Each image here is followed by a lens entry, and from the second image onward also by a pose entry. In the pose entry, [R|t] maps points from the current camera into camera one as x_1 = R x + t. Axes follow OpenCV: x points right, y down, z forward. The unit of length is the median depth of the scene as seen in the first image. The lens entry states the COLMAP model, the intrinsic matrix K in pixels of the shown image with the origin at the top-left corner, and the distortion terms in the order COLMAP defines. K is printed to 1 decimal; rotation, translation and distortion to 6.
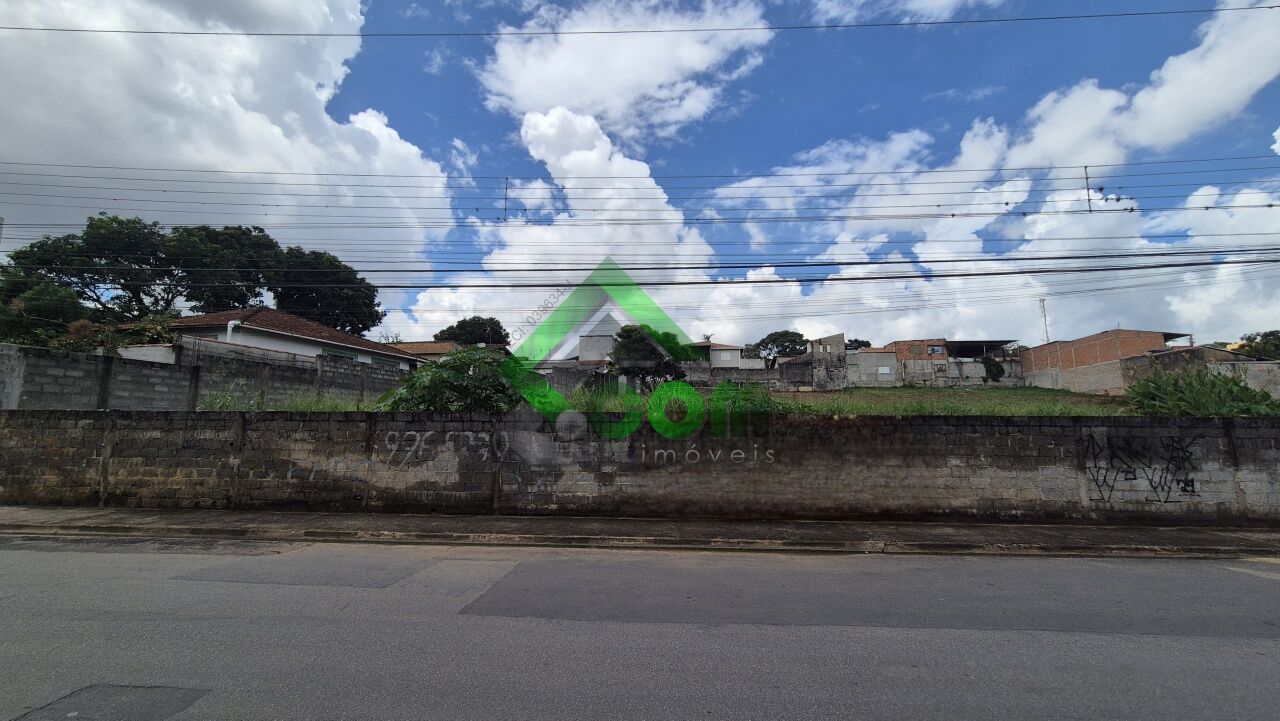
lens RADIAL K [[530.3, 0, 636.9], [0, 530.3, 356.7], [0, 0, 1]] dist [-0.011830, 0.004647]
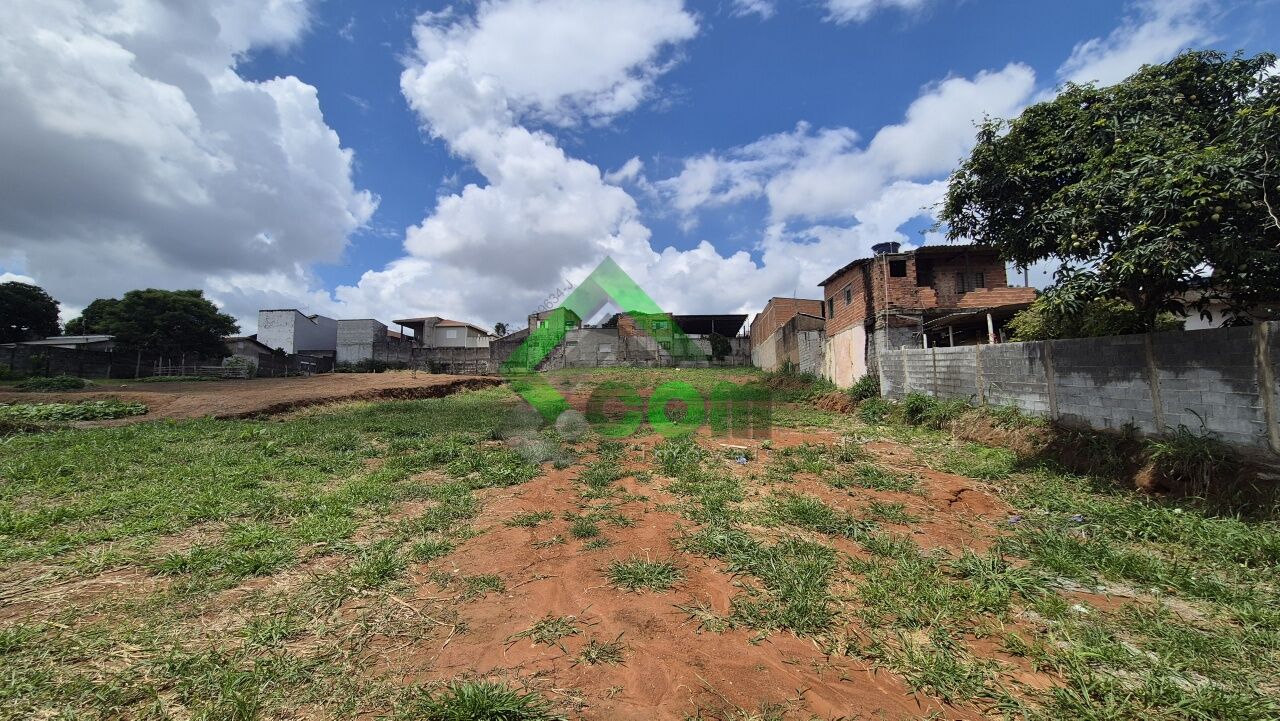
lens RADIAL K [[525.9, 0, 637.7], [0, 525.9, 354.5], [0, 0, 1]] dist [-0.005256, 0.002120]
pose [[0.998015, -0.005385, 0.062746, 1.898588], [0.004047, 0.999762, 0.021429, 0.068774], [-0.062846, -0.021132, 0.997799, 0.444087]]
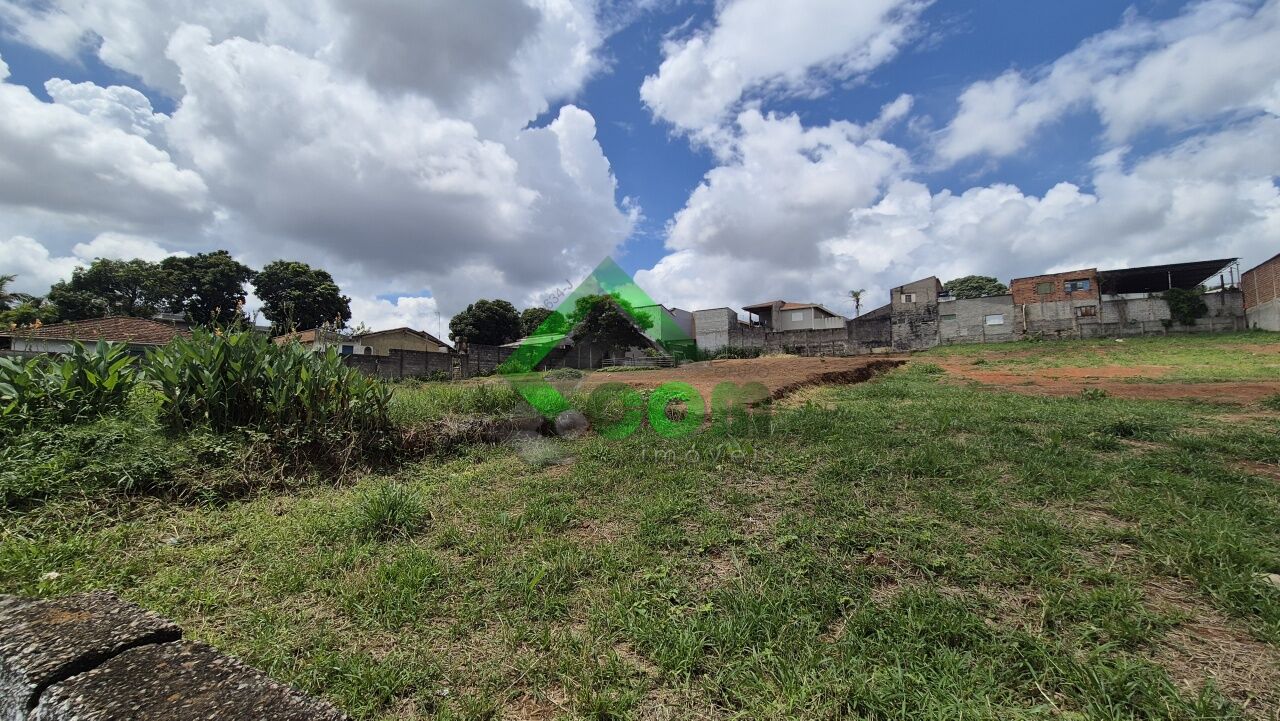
lens RADIAL K [[524.8, 0, 634.0], [0, 524.8, 339.3], [0, 0, 1]] dist [-0.005002, 0.001935]
pose [[0.905385, -0.058353, -0.420562, 1.282775], [0.067306, 0.997711, 0.006465, 0.053813], [0.419222, -0.034160, 0.907241, 0.449196]]
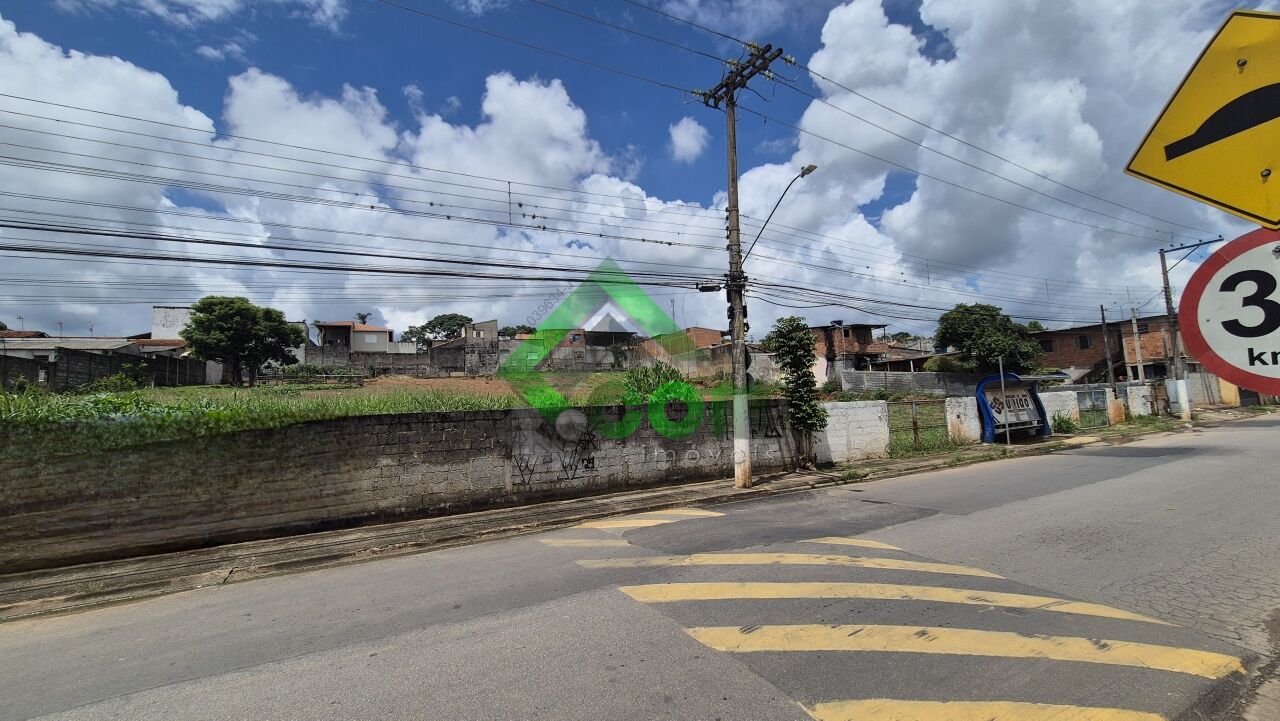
lens RADIAL K [[525.9, 0, 637.7], [0, 525.9, 354.5], [0, 0, 1]] dist [-0.005256, 0.002120]
pose [[0.832921, 0.012099, 0.553260, 0.221806], [-0.026891, 0.999465, 0.018626, -0.014323], [-0.552738, -0.030392, 0.832801, -0.029385]]
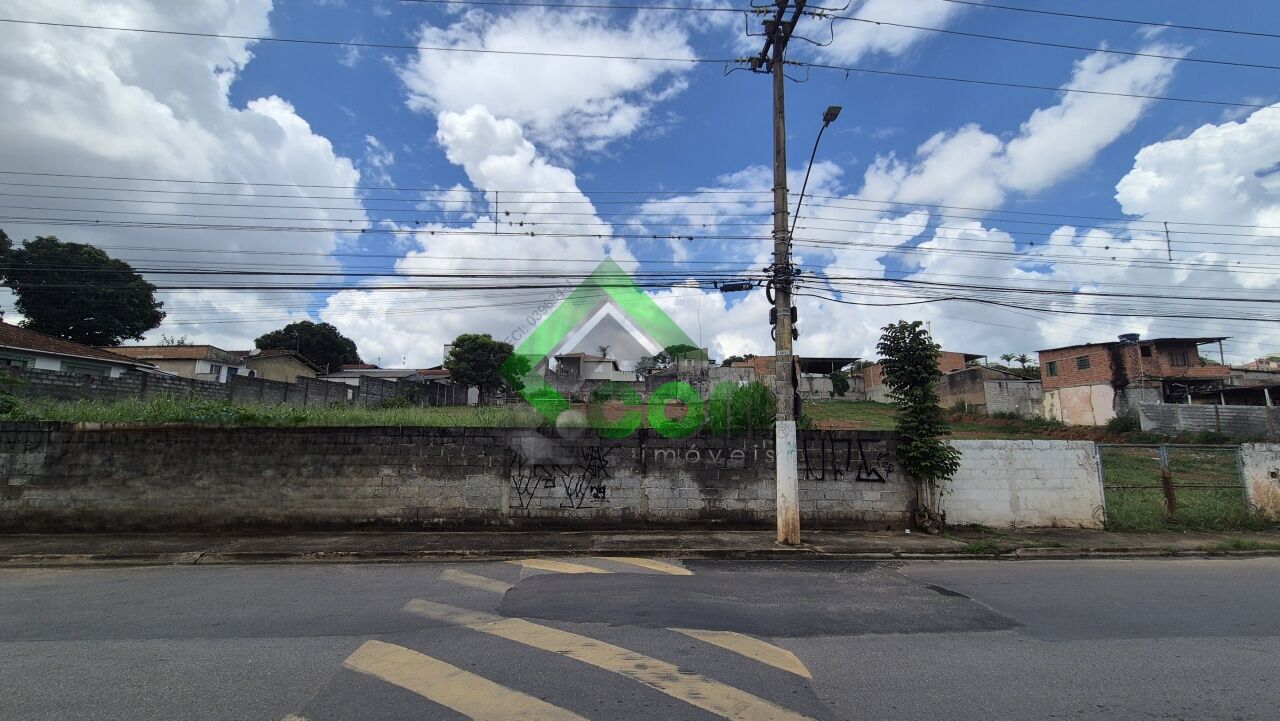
lens RADIAL K [[527.5, 0, 637.1], [0, 527.5, 353.5], [0, 0, 1]] dist [-0.003909, 0.000687]
pose [[0.990293, 0.021679, 0.137291, 0.460920], [-0.017884, 0.999425, -0.028821, -0.004096], [-0.137837, 0.026086, 0.990111, -0.040204]]
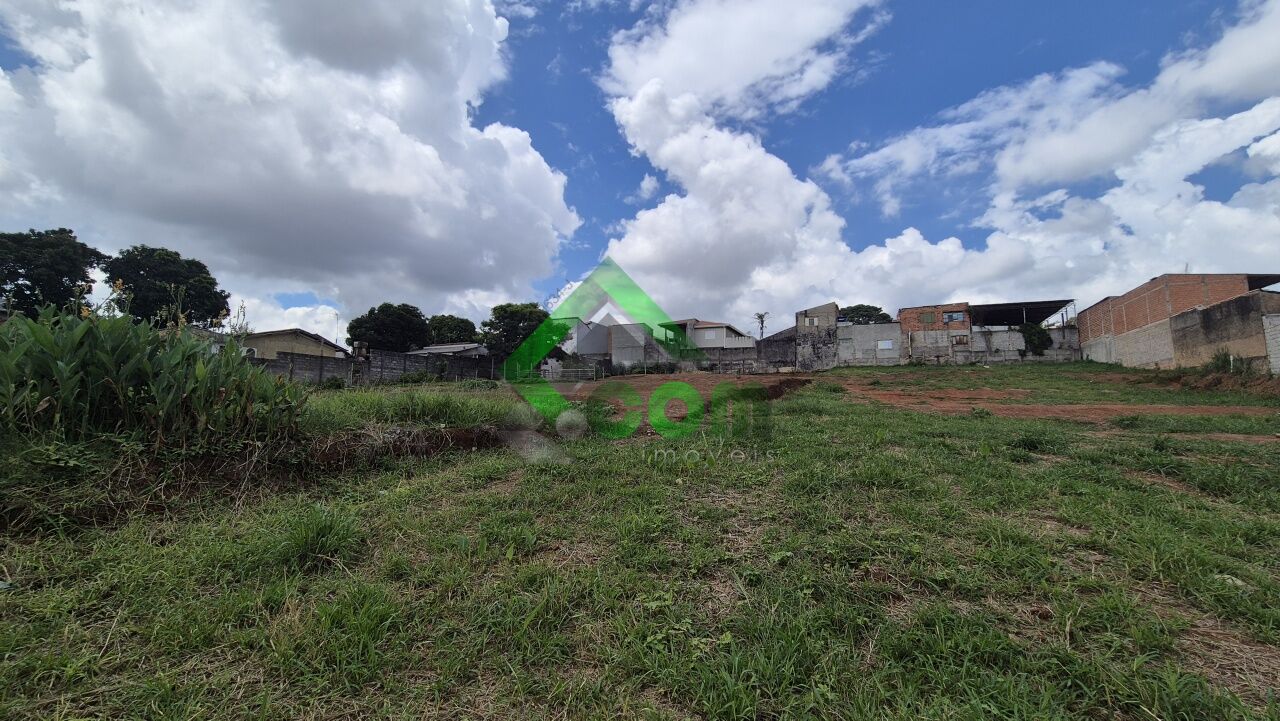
lens RADIAL K [[524.8, 0, 634.0], [0, 524.8, 339.3], [0, 0, 1]] dist [-0.005002, 0.001935]
pose [[0.965809, -0.033903, -0.257029, 1.221913], [0.031521, 0.999413, -0.013383, 0.061149], [0.257332, 0.004824, 0.966311, 0.461828]]
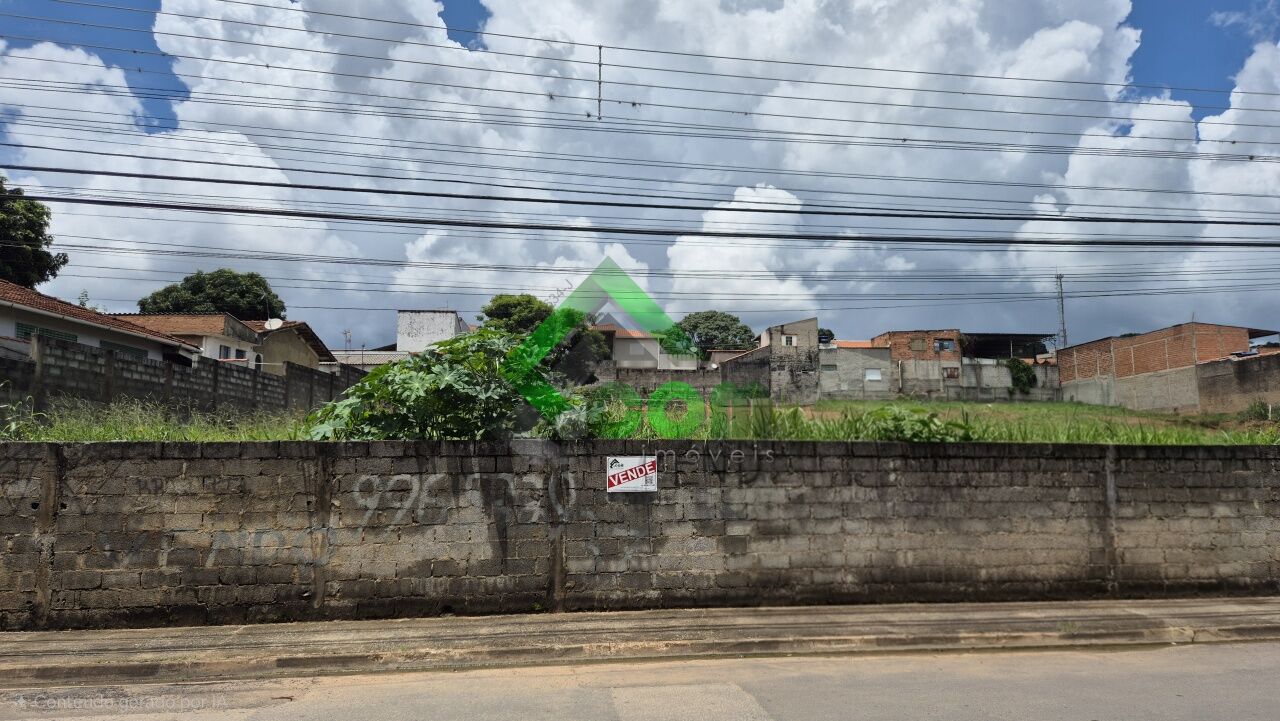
lens RADIAL K [[853.4, 0, 640.0], [0, 853.4, 360.5], [0, 0, 1]] dist [0.083306, -0.078571]
pose [[0.977324, 0.016707, 0.211089, -0.197867], [-0.019595, 0.999741, 0.011596, 0.000403], [-0.210841, -0.015469, 0.977398, 0.016588]]
